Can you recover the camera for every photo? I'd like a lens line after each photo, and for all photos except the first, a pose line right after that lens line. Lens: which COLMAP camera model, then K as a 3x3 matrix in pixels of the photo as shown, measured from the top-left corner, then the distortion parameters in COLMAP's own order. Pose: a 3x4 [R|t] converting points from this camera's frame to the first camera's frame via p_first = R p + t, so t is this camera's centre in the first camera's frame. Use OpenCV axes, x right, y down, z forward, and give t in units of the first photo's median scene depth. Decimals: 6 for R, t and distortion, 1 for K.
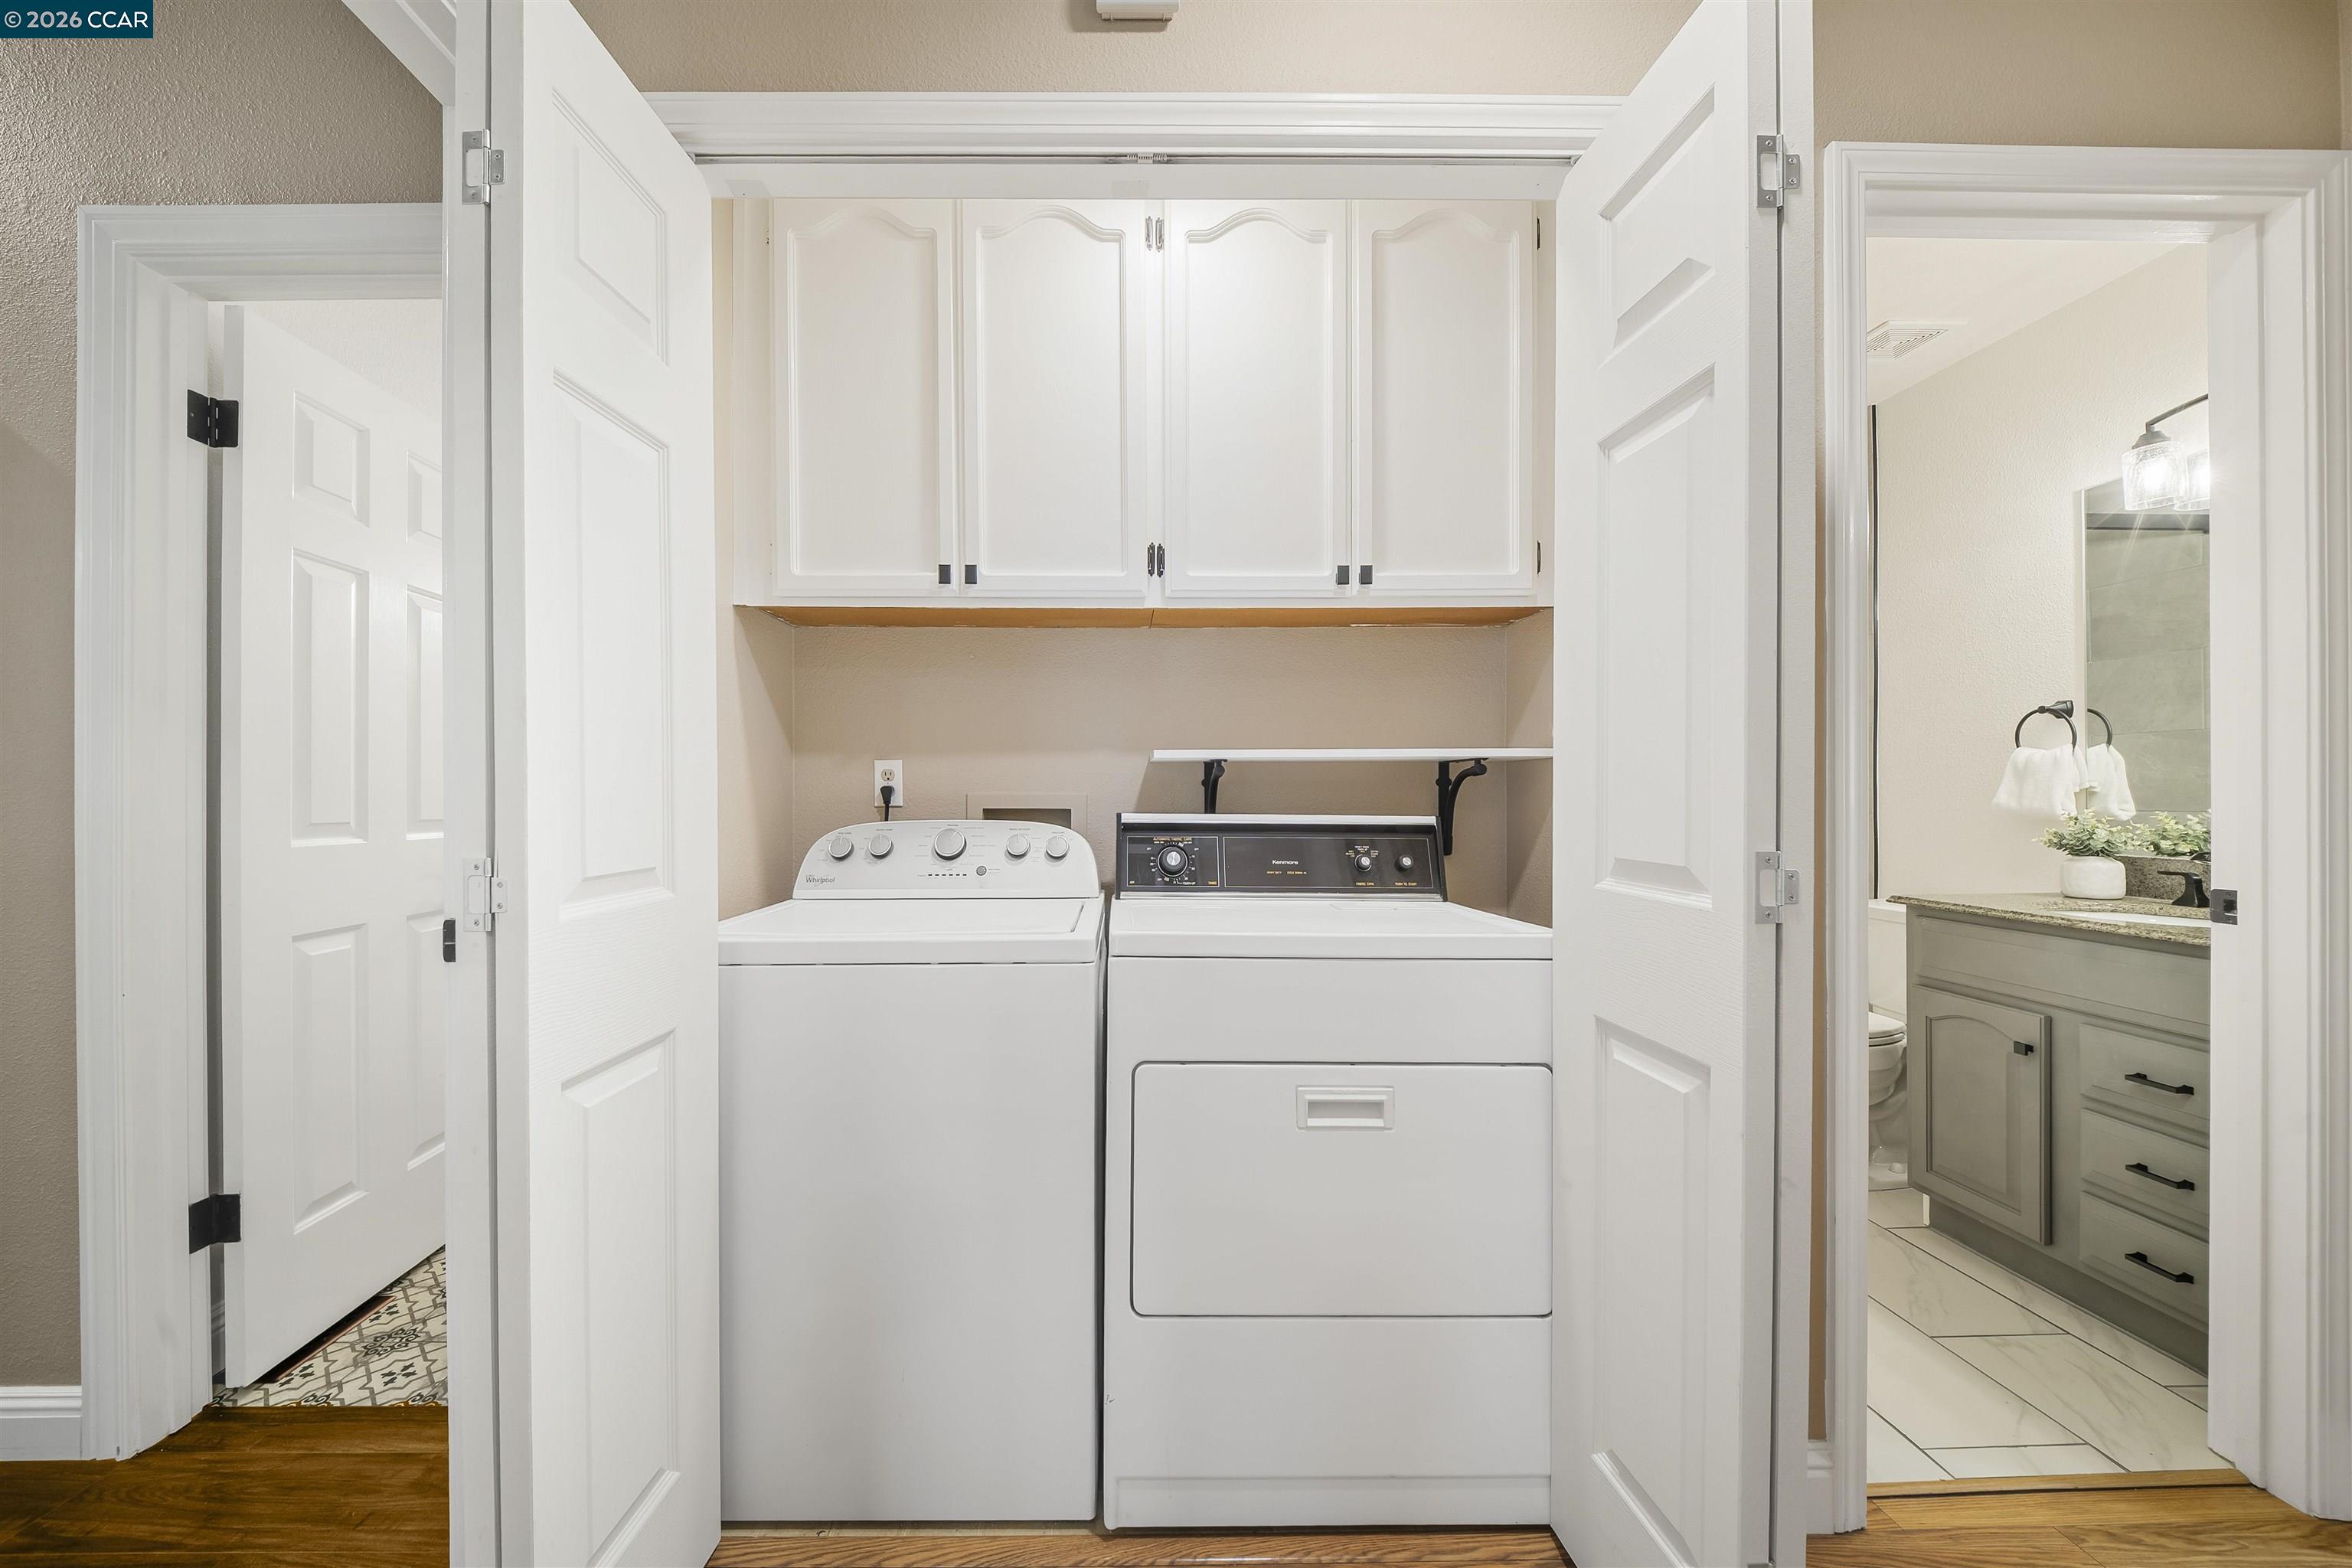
lens RADIAL K [[839.6, 0, 1170.3], [0, 839.6, 787.7], [0, 0, 1]] dist [0.003019, -0.005369]
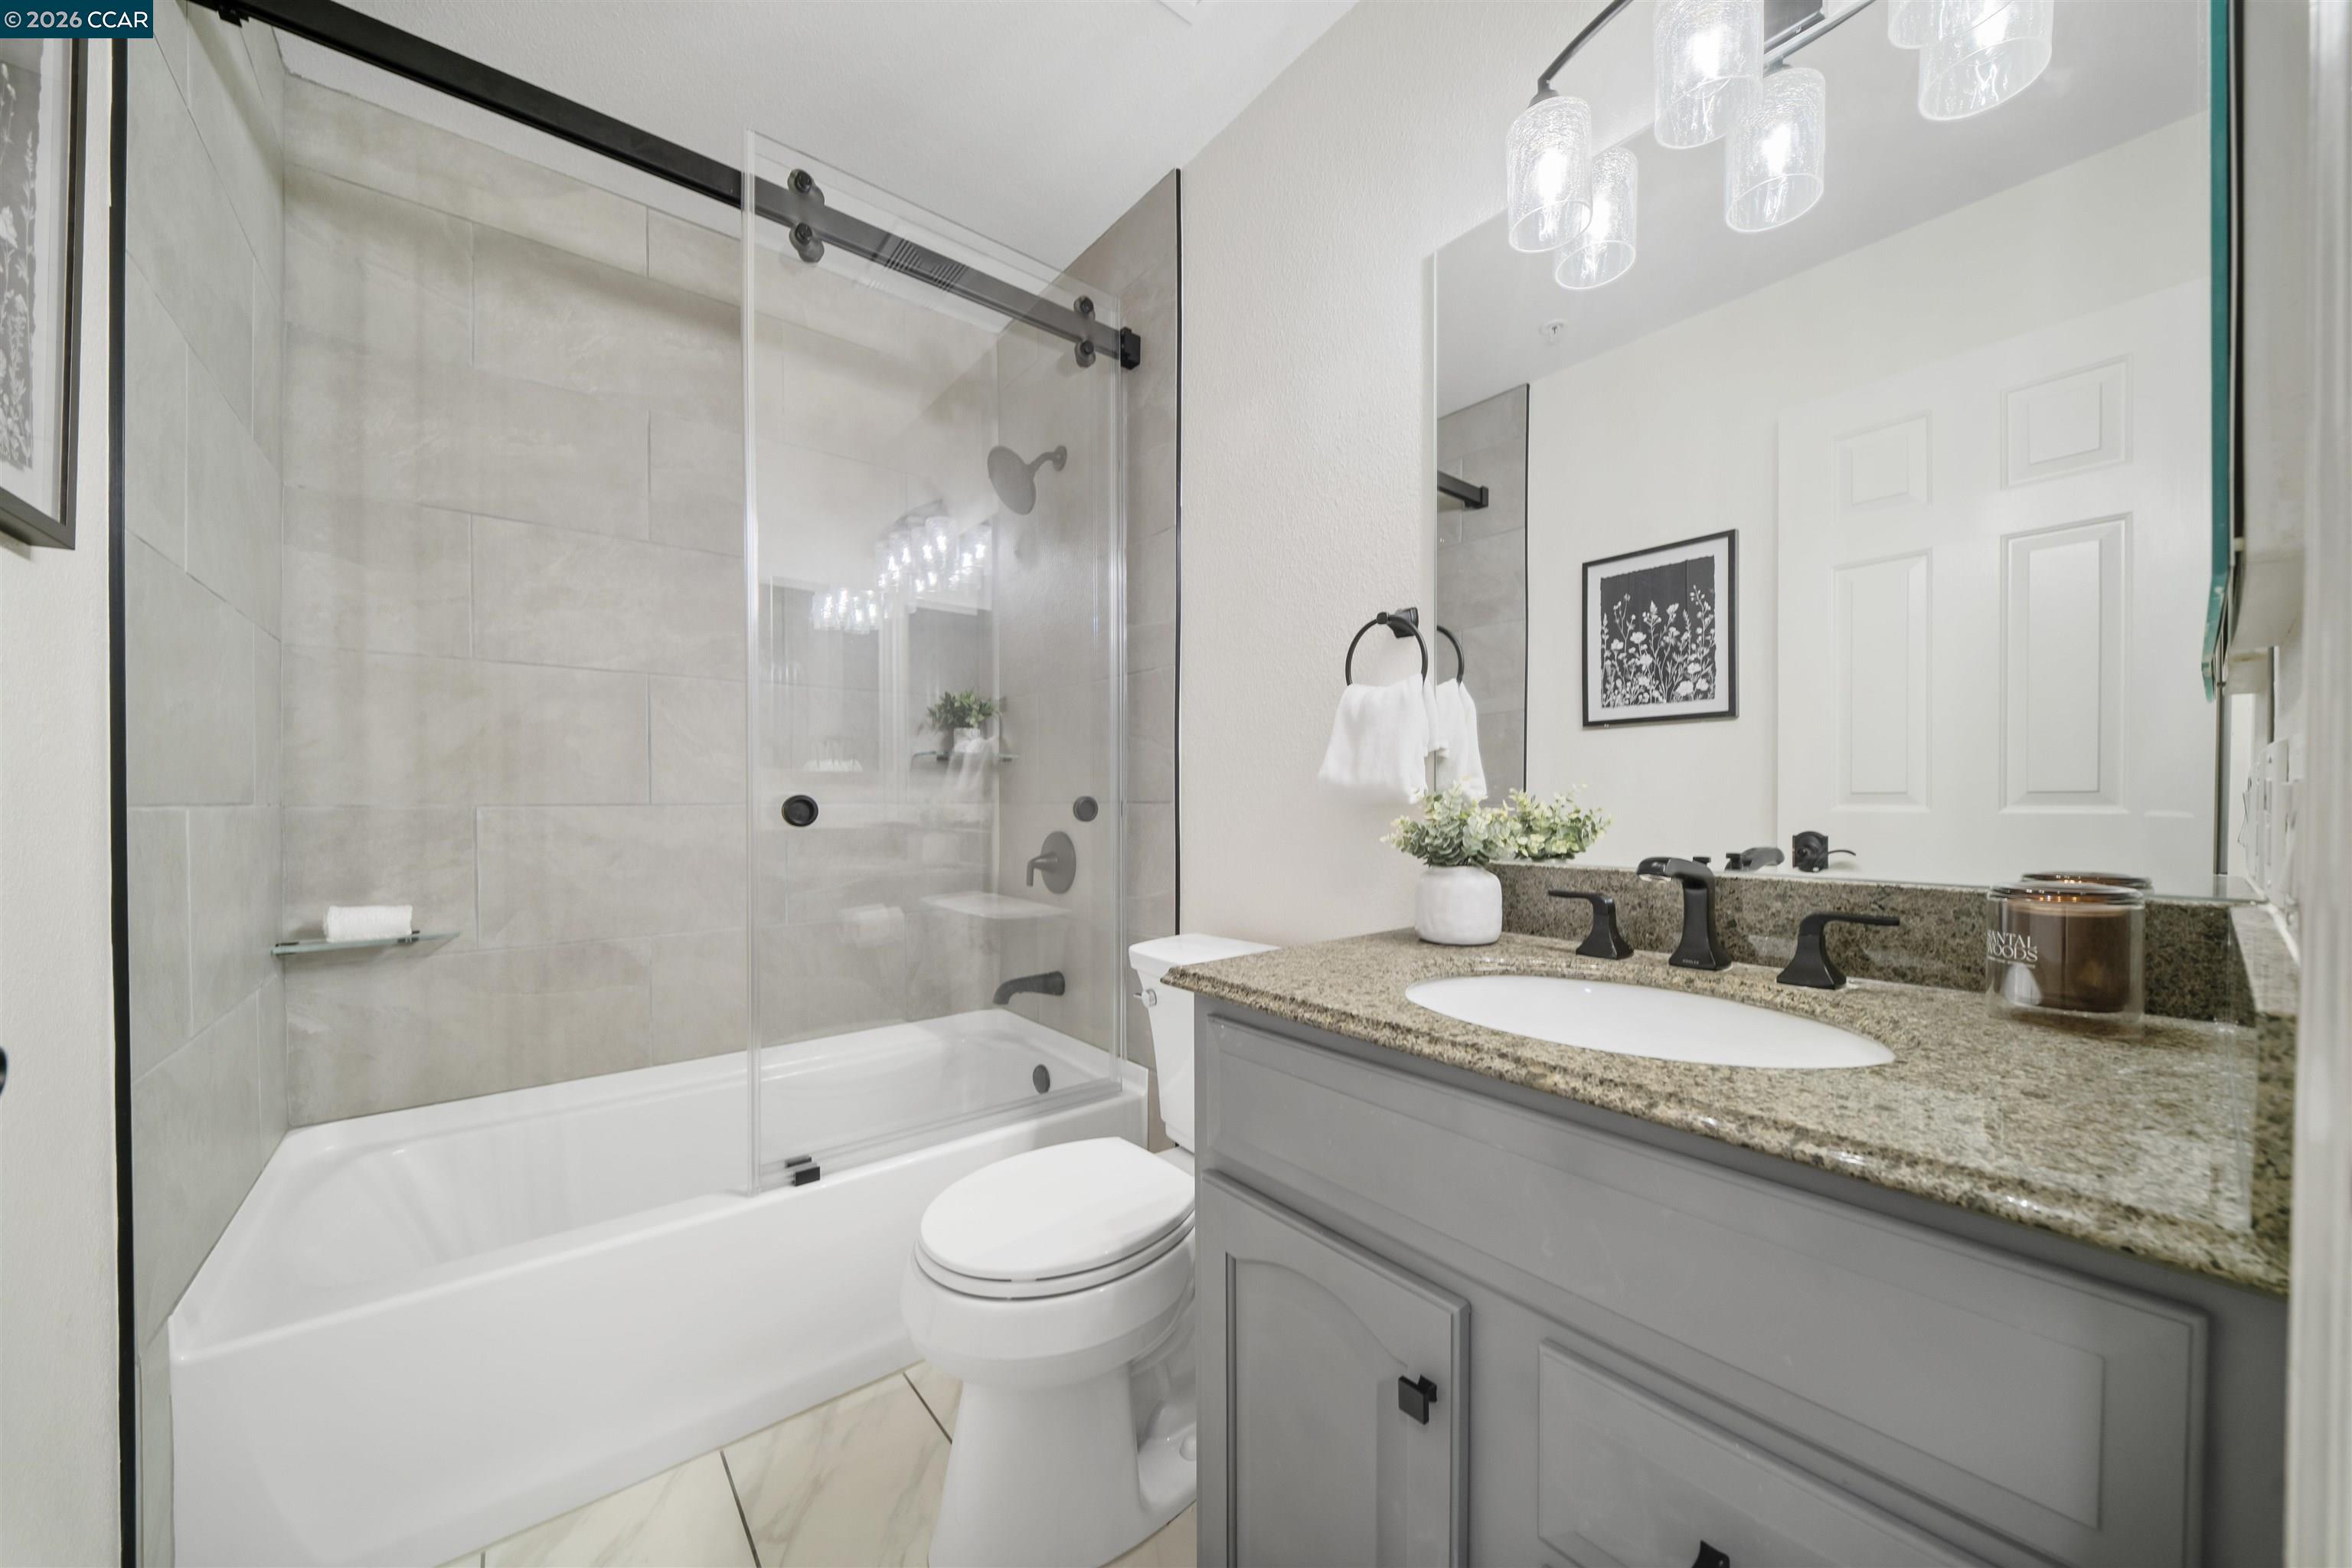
lens RADIAL K [[839.6, 0, 1170.3], [0, 839.6, 787.7], [0, 0, 1]] dist [0.003019, -0.005369]
pose [[0.799913, 0.012071, 0.599995, 0.604560], [-0.002918, 0.999864, -0.016225, 0.038883], [-0.600109, 0.011227, 0.799839, 0.656299]]
